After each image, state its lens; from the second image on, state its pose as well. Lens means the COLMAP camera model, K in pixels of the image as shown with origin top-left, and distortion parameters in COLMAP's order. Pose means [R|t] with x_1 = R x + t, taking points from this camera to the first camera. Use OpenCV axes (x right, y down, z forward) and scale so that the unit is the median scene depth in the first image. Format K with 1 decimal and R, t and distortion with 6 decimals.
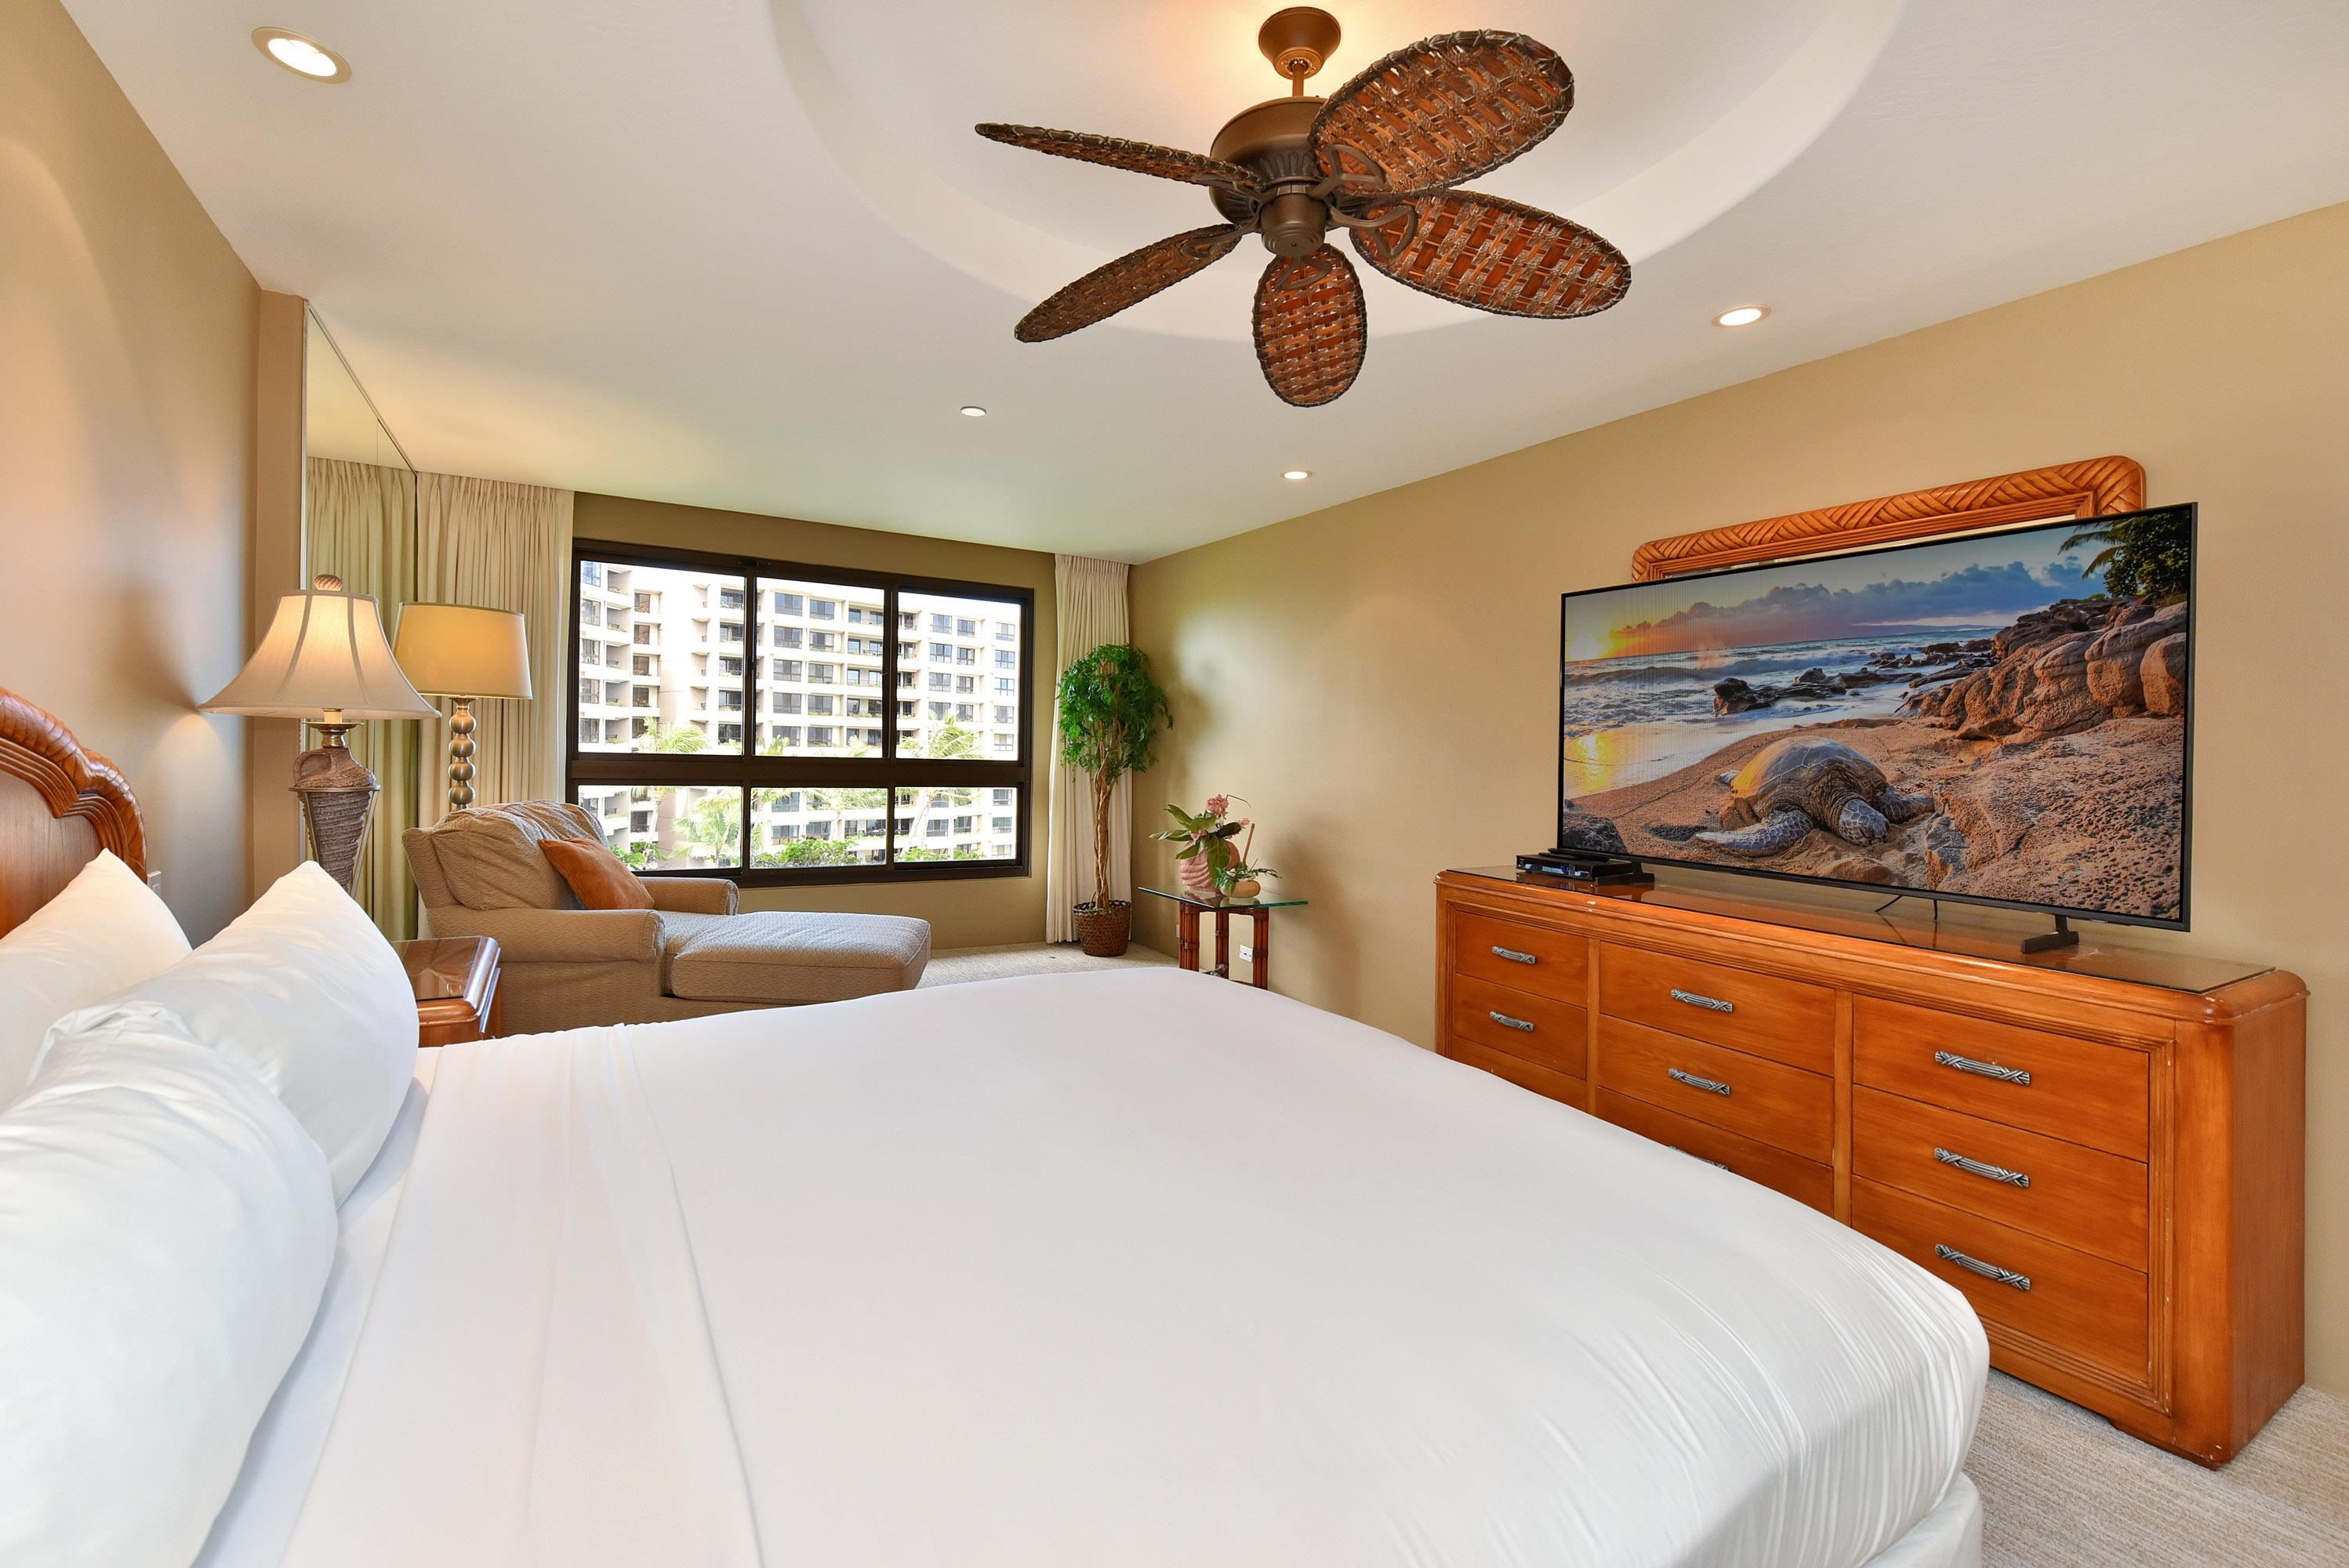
lens RADIAL K [[1004.5, 0, 1181.8], [0, 1004.5, 755.1], [0, 0, 1]] dist [-0.020547, 0.000332]
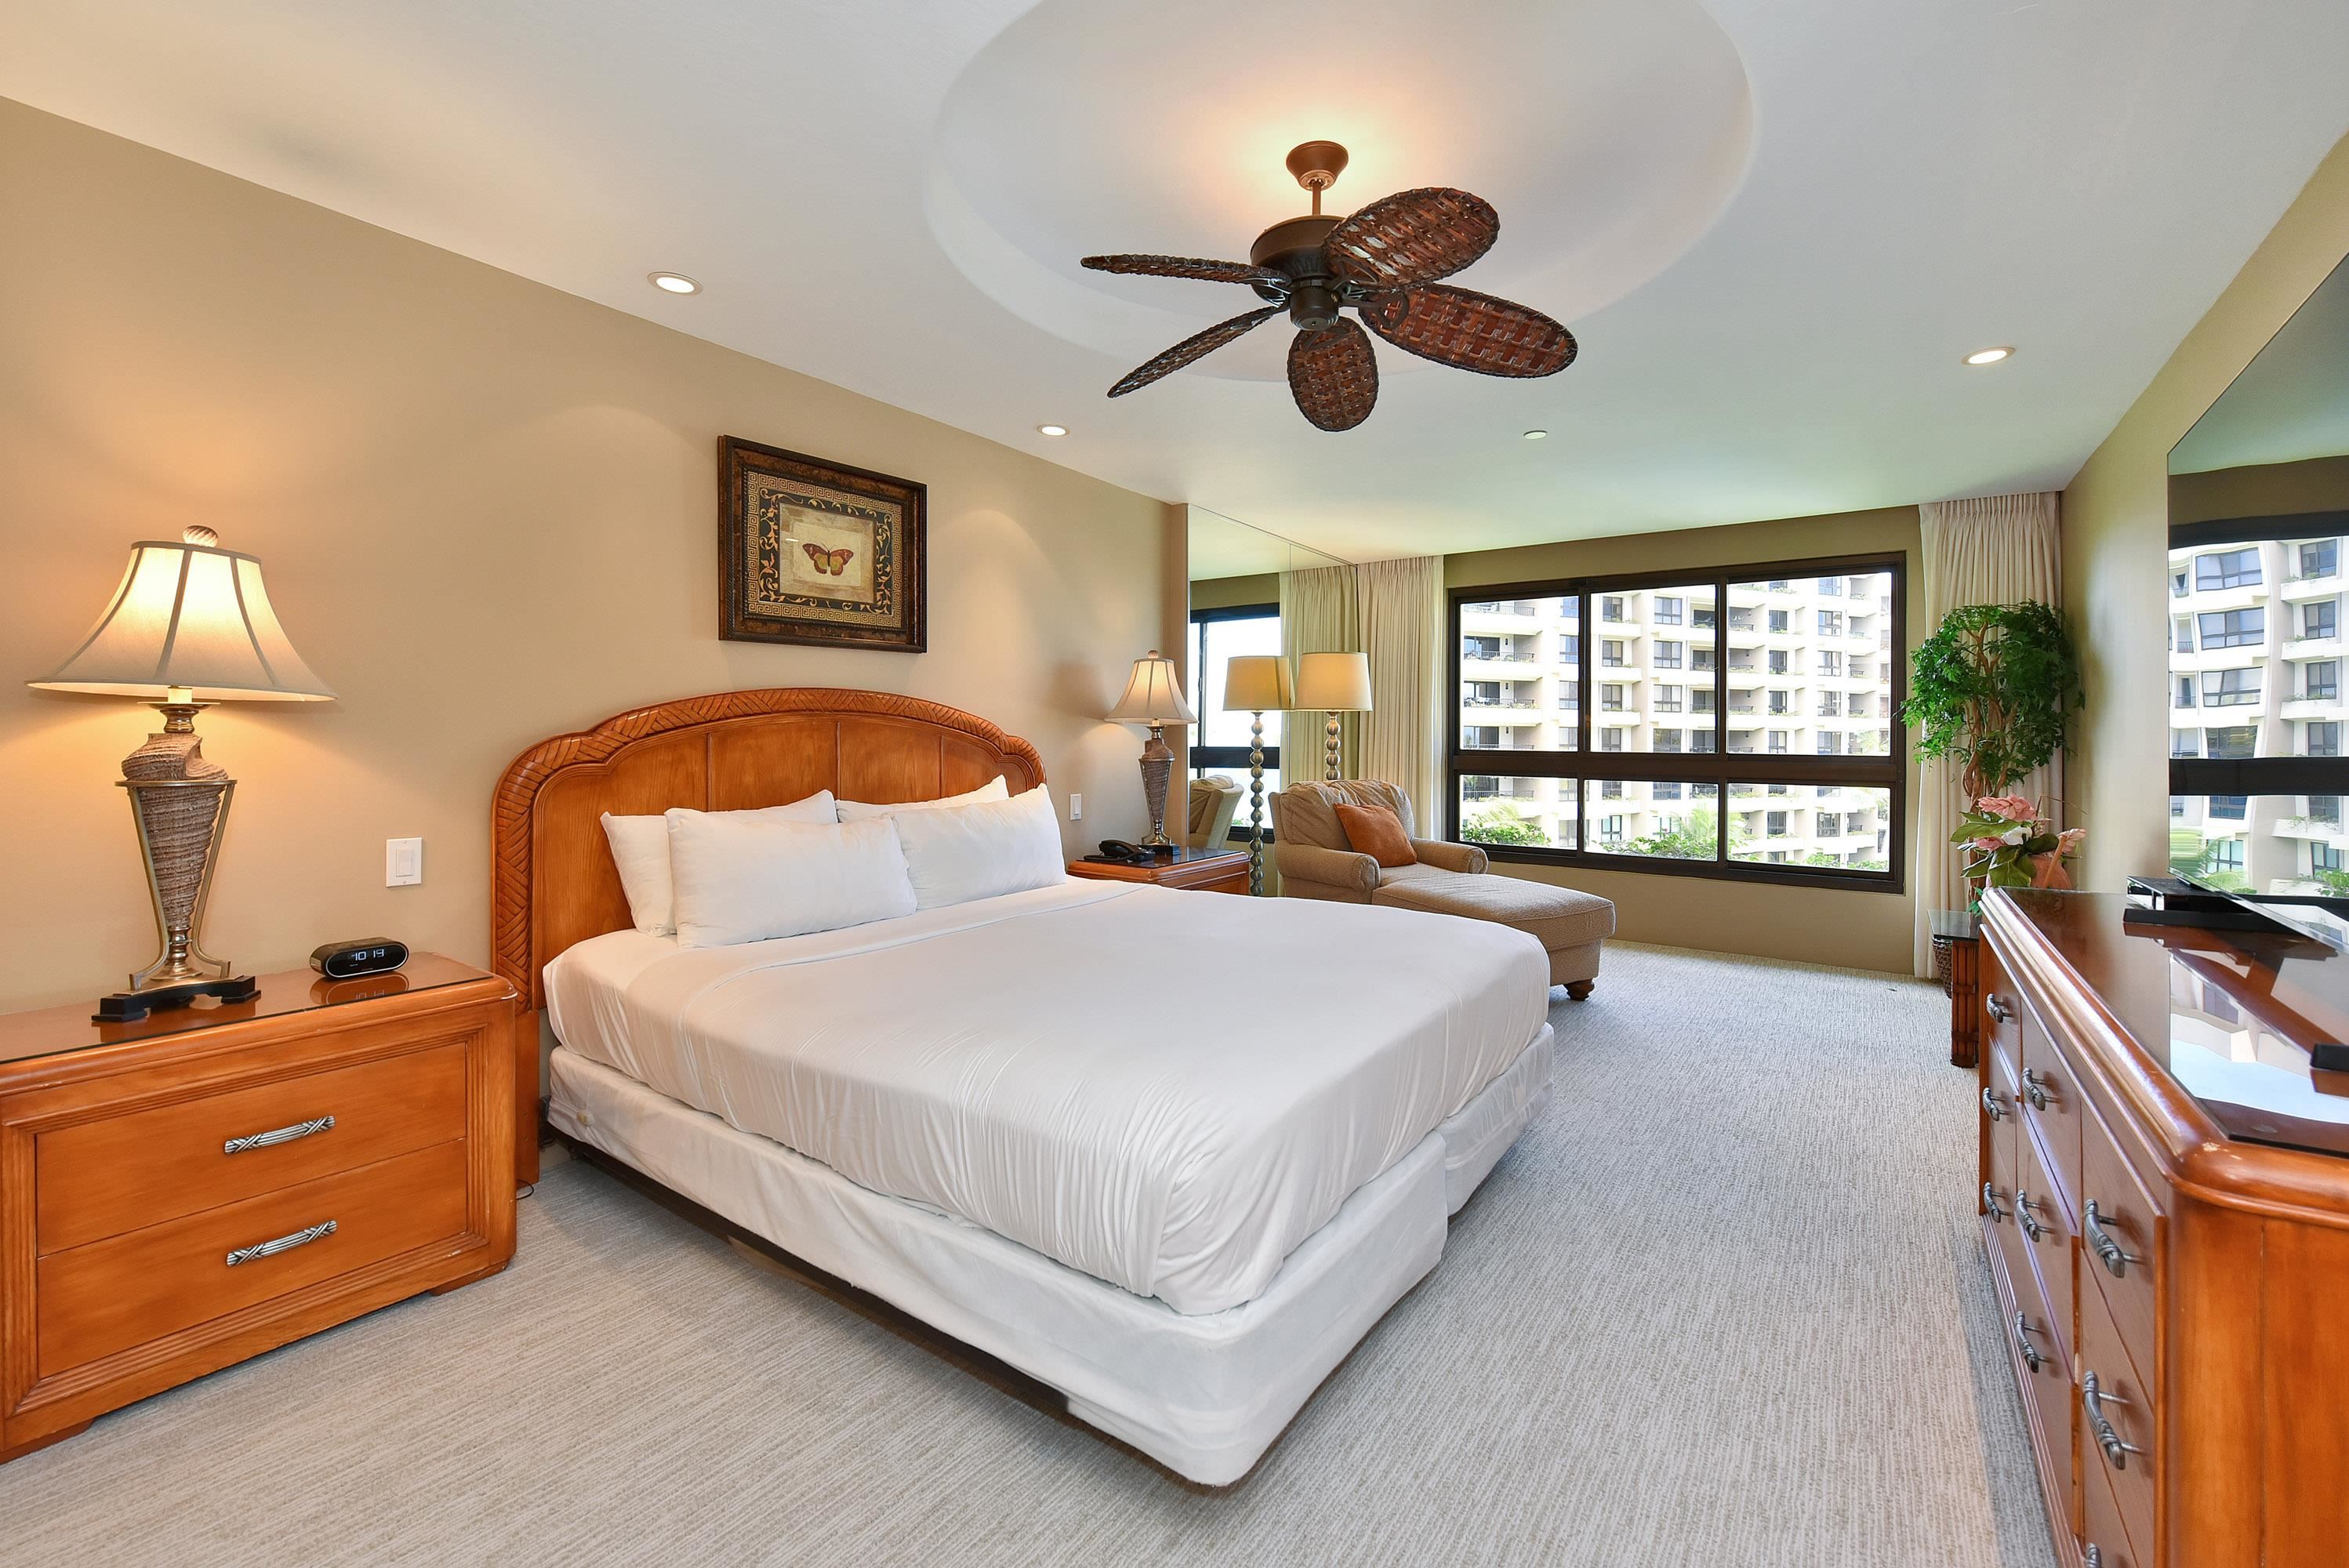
lens RADIAL K [[951.6, 0, 1178.5], [0, 951.6, 754.0], [0, 0, 1]] dist [0.000650, 0.000023]
pose [[0.390319, -0.002916, -0.920675, 0.370176], [-0.003686, 0.999982, -0.004730, 0.010545], [0.920672, 0.005240, 0.390301, 0.140346]]
